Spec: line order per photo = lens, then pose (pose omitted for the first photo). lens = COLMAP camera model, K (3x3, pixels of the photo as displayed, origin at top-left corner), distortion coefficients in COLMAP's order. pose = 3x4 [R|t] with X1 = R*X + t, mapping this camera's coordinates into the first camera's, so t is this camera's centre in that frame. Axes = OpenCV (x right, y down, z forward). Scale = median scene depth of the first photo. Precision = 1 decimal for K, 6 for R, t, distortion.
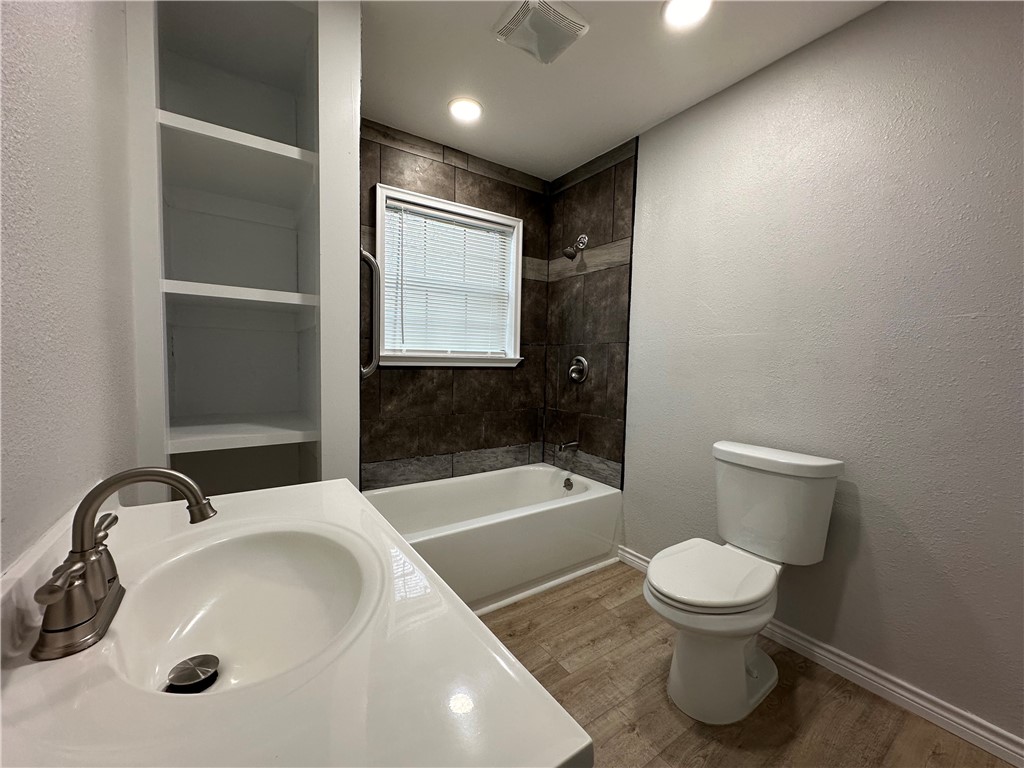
lens RADIAL K [[410.1, 0, 513.6], [0, 410.1, 384.8], [0, 0, 1]] dist [0.000049, 0.000992]
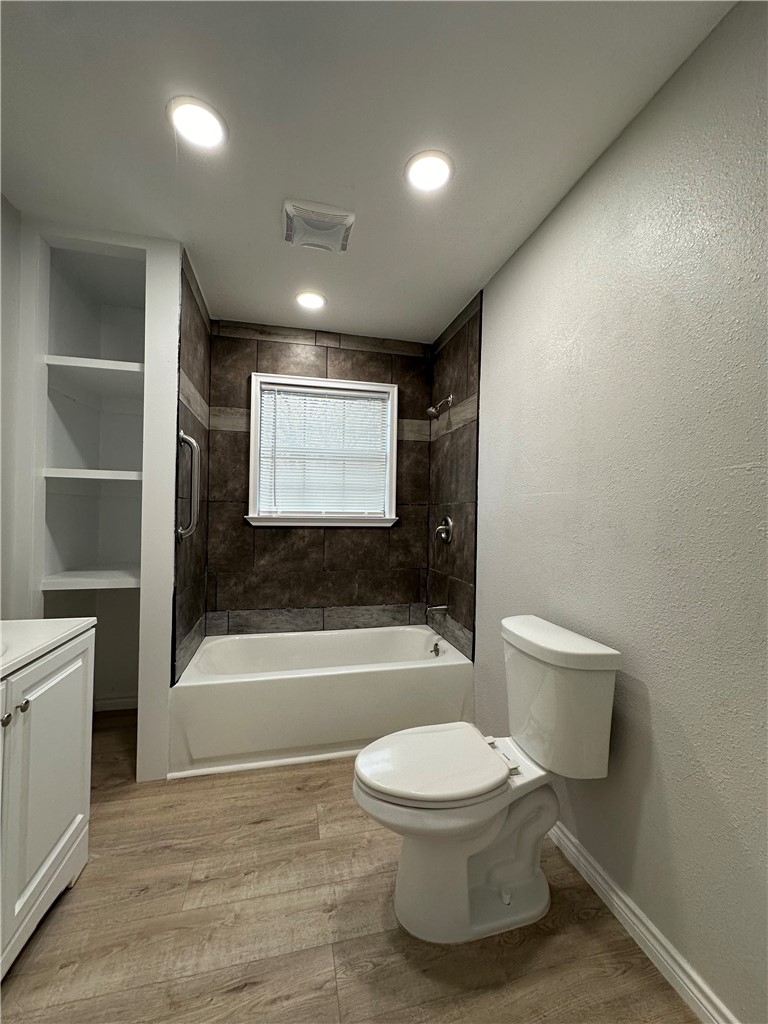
lens RADIAL K [[410.1, 0, 384.9], [0, 410.1, 512.8], [0, 0, 1]] dist [0.000049, 0.000992]
pose [[0.933660, -0.006361, -0.358104, 0.414350], [-0.017616, 0.997817, -0.063653, -0.015199], [0.357727, 0.065739, 0.931509, 0.050554]]
